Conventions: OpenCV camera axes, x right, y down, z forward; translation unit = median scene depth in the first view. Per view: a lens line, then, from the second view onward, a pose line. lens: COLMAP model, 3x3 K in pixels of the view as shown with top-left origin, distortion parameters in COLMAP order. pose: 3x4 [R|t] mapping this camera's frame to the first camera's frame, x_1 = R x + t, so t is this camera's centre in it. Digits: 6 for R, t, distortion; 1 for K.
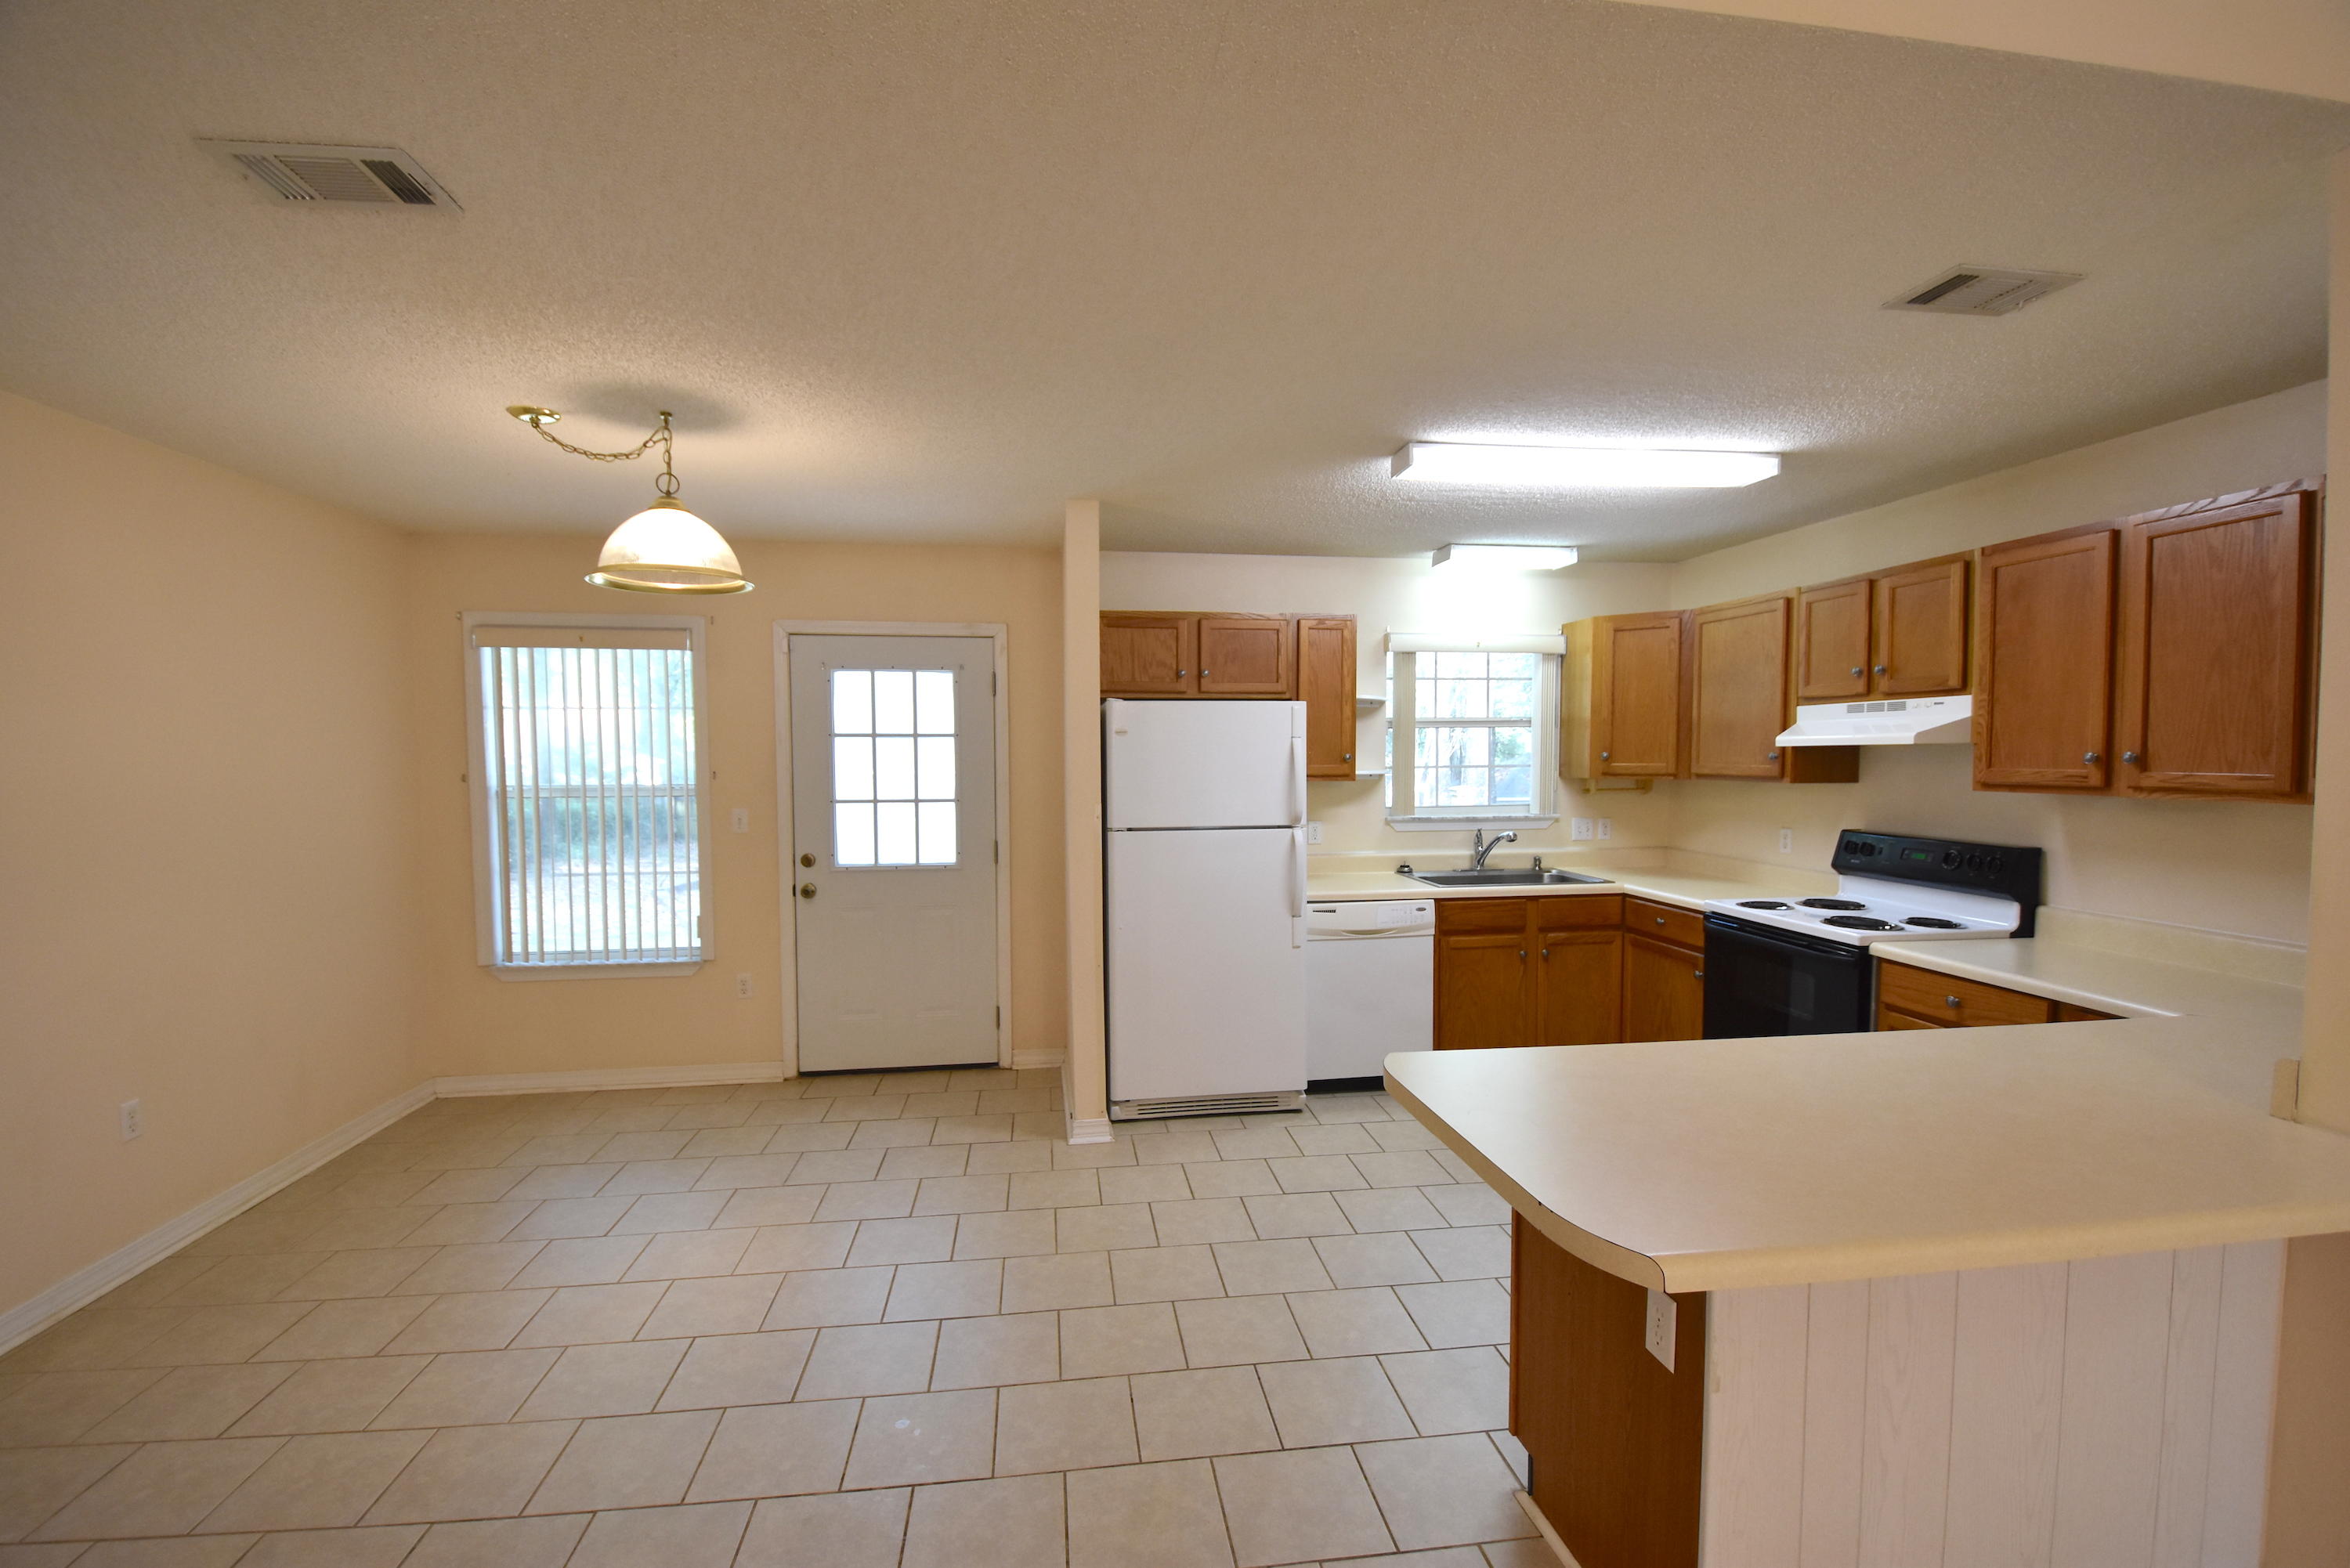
lens RADIAL K [[1026.3, 0, 1177.6], [0, 1026.3, 803.8], [0, 0, 1]] dist [0.019677, -0.025397]
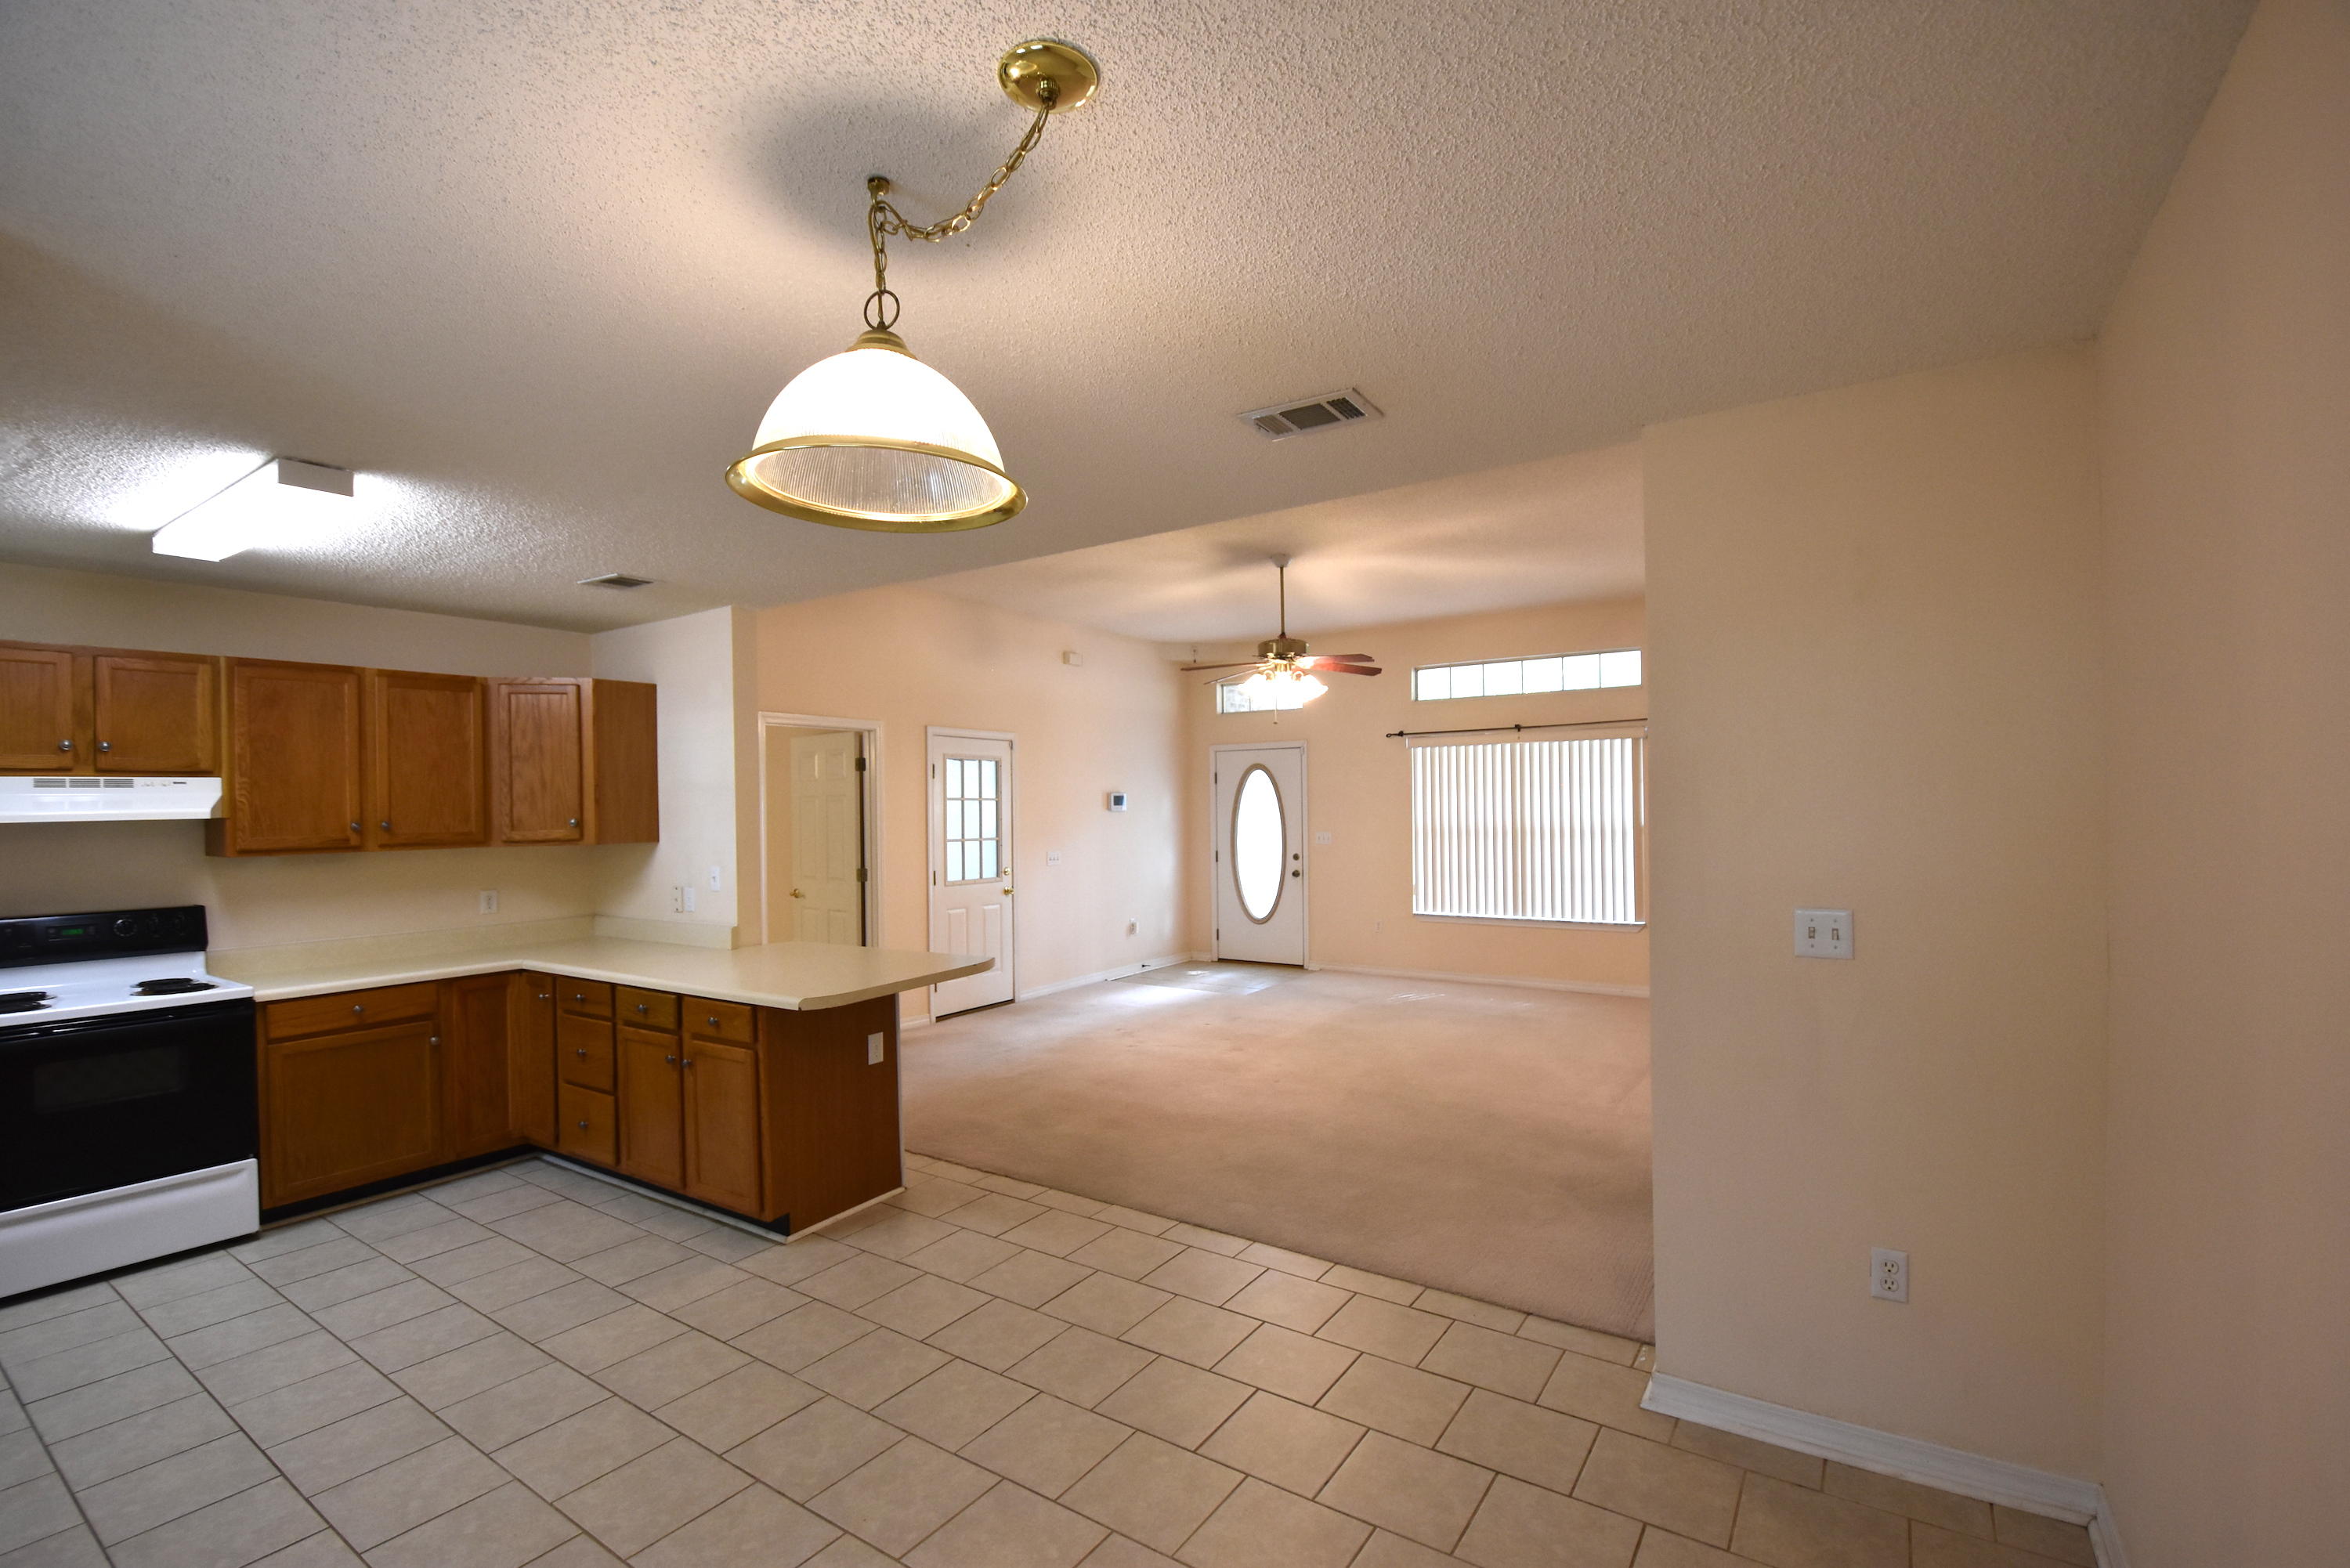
lens RADIAL K [[1026.3, 0, 1177.6], [0, 1026.3, 803.8], [0, 0, 1]] dist [0.019677, -0.025397]
pose [[-0.748041, 0.016483, 0.663448, -0.599424], [0.053062, 0.997976, 0.035034, -0.041352], [-0.661528, 0.061410, -0.747402, 0.822232]]
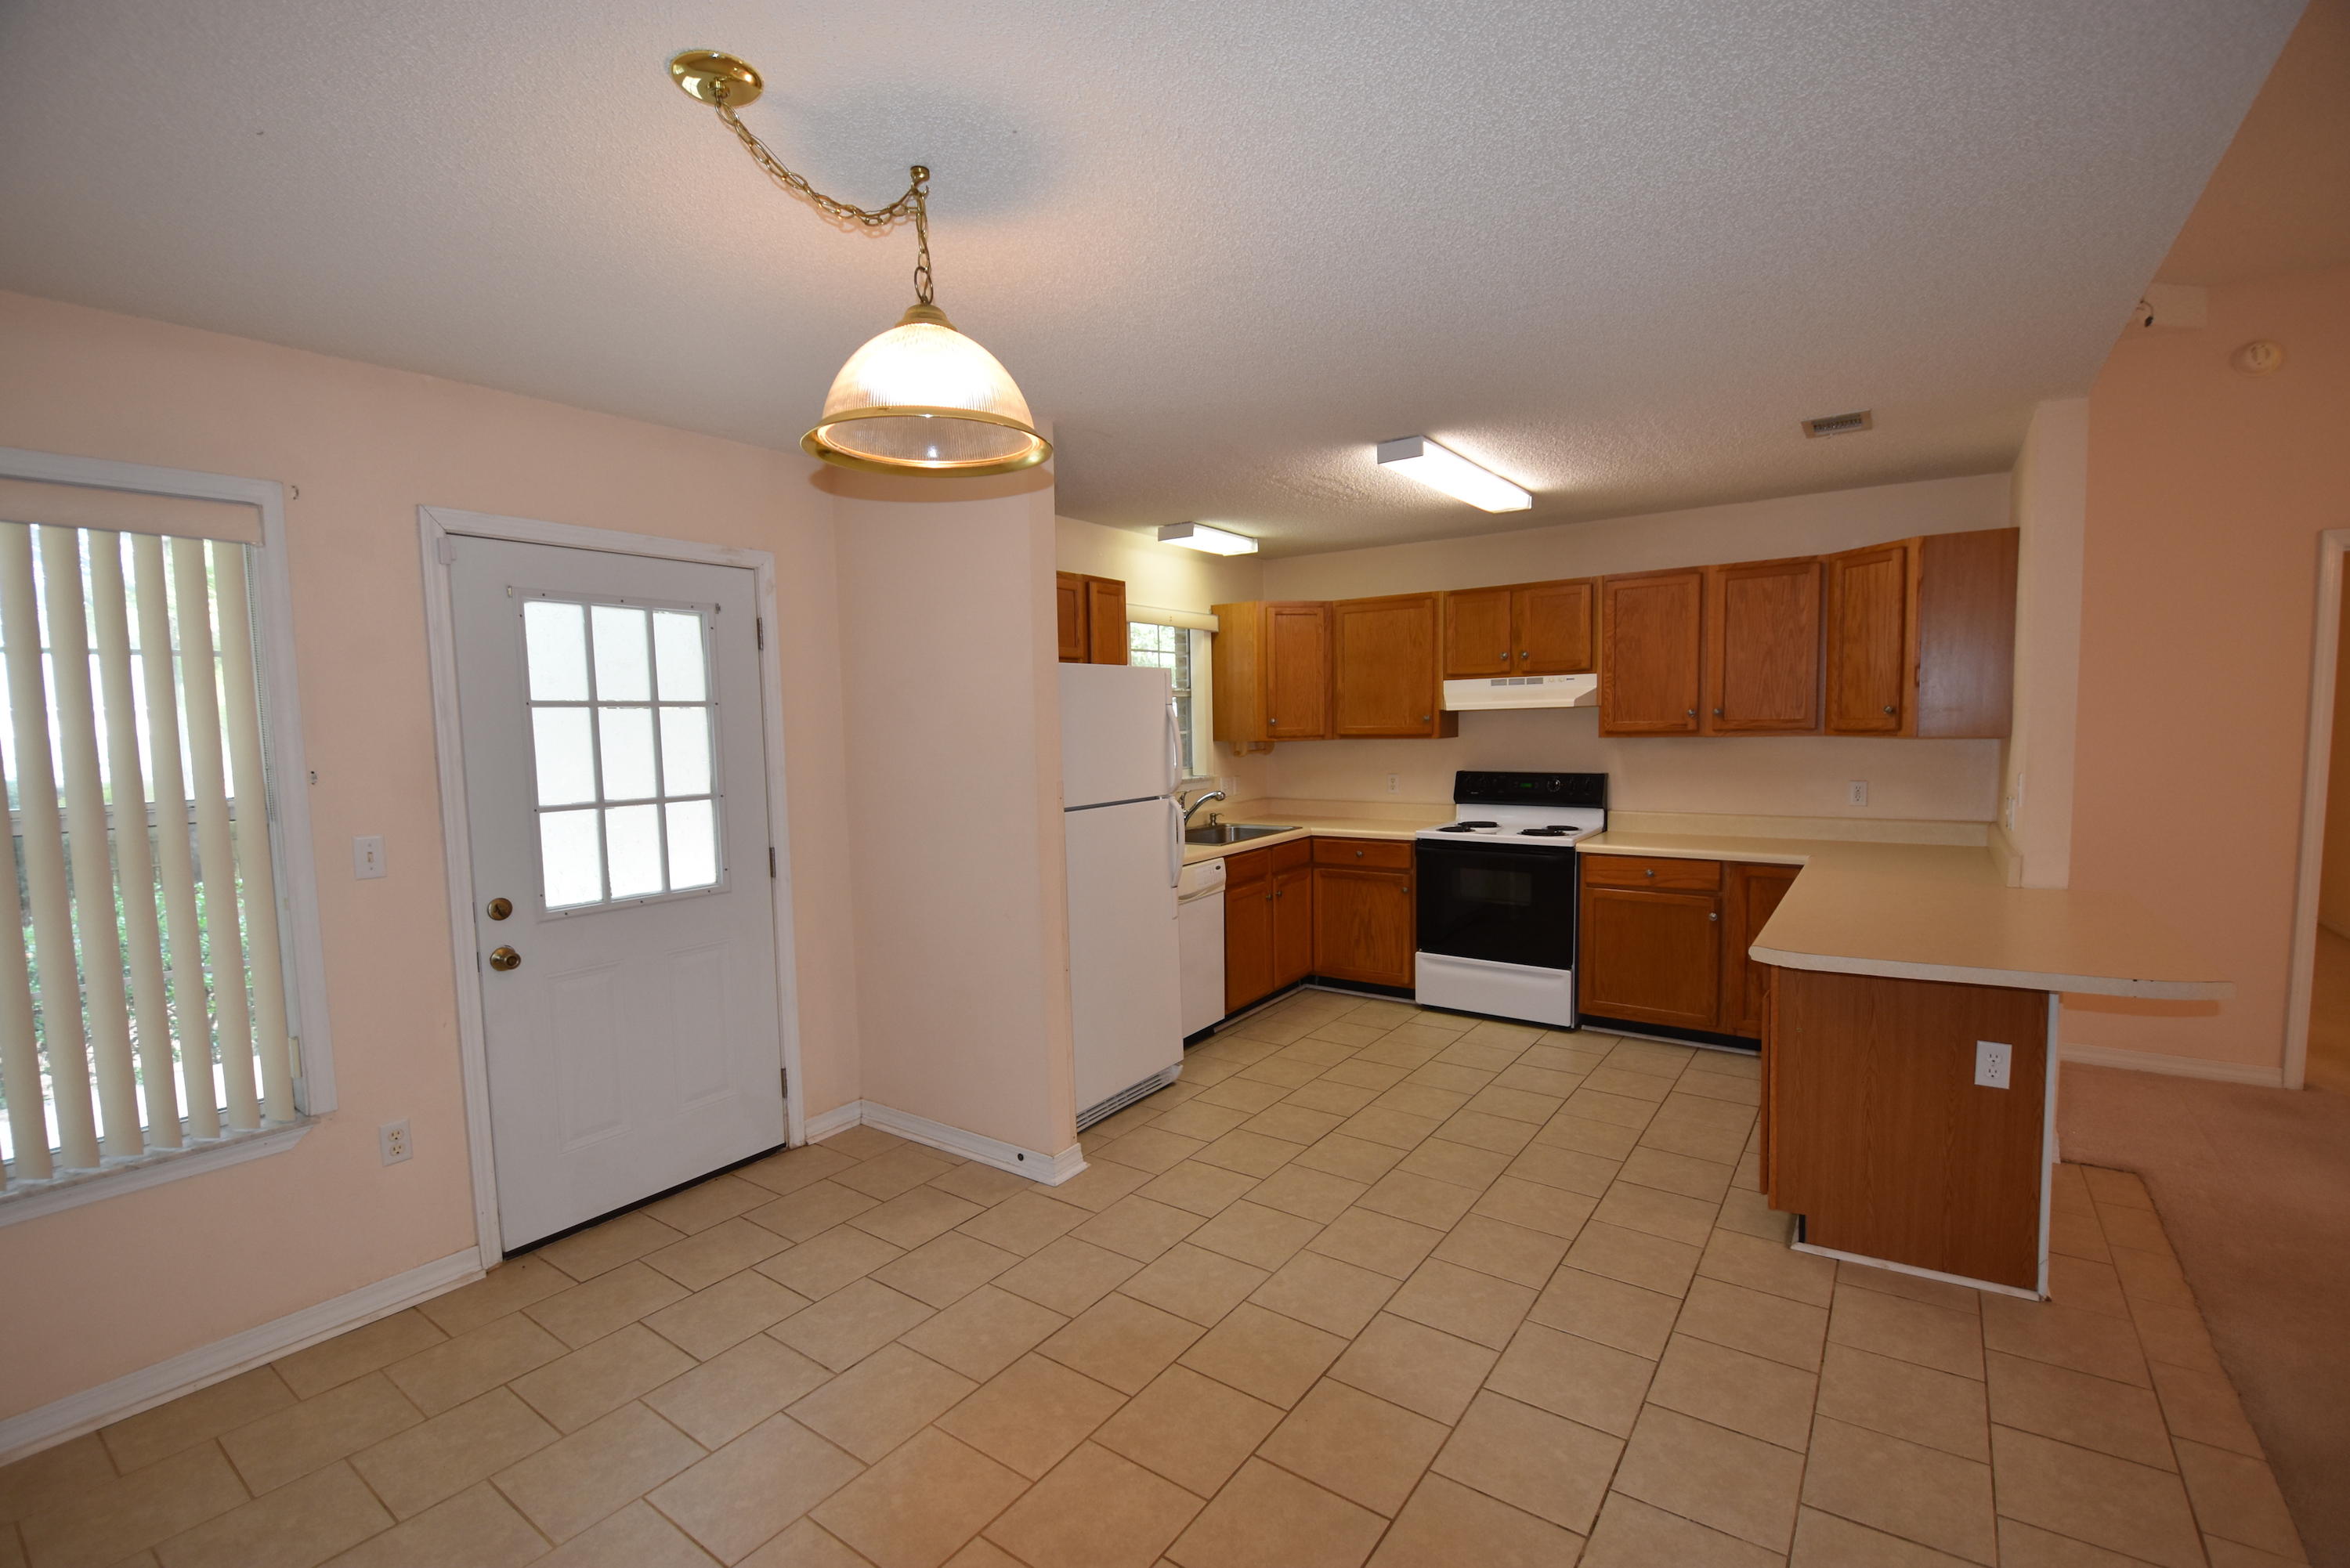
lens RADIAL K [[1026.3, 0, 1177.6], [0, 1026.3, 803.8], [0, 0, 1]] dist [0.019677, -0.025397]
pose [[0.685122, -0.071753, 0.724886, -0.538232], [0.056069, 0.997379, 0.045732, -0.013252], [-0.726267, 0.009312, 0.687349, 0.292638]]
